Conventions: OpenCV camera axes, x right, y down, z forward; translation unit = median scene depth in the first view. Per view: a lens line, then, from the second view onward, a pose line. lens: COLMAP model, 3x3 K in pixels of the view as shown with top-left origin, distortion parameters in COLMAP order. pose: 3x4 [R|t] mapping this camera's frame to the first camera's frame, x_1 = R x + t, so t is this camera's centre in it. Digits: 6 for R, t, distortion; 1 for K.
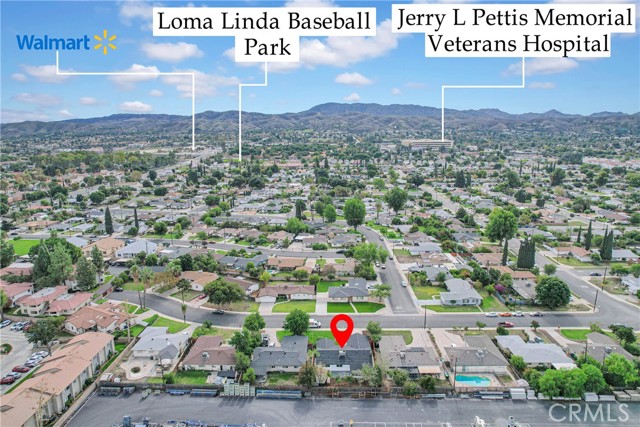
lens RADIAL K [[407.0, 0, 320.0], [0, 407.0, 213.5], [0, 0, 1]] dist [-0.066238, 0.062223]
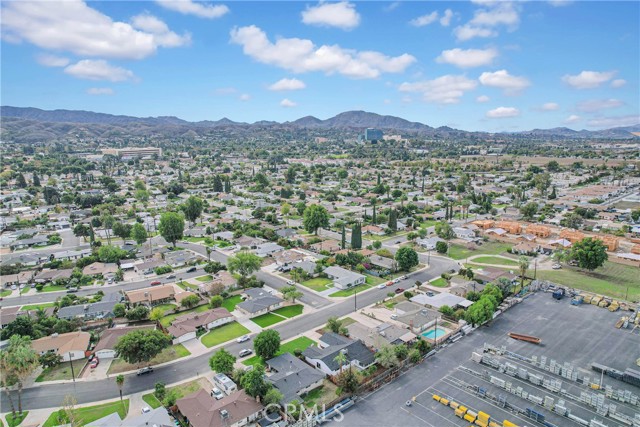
lens RADIAL K [[407.0, 0, 320.0], [0, 407.0, 213.5], [0, 0, 1]] dist [-0.066238, 0.062223]
pose [[0.741011, -0.129030, 0.658979, -0.438371], [0.140757, 0.989409, 0.035450, -0.030511], [-0.656574, 0.066487, 0.751325, 0.179030]]
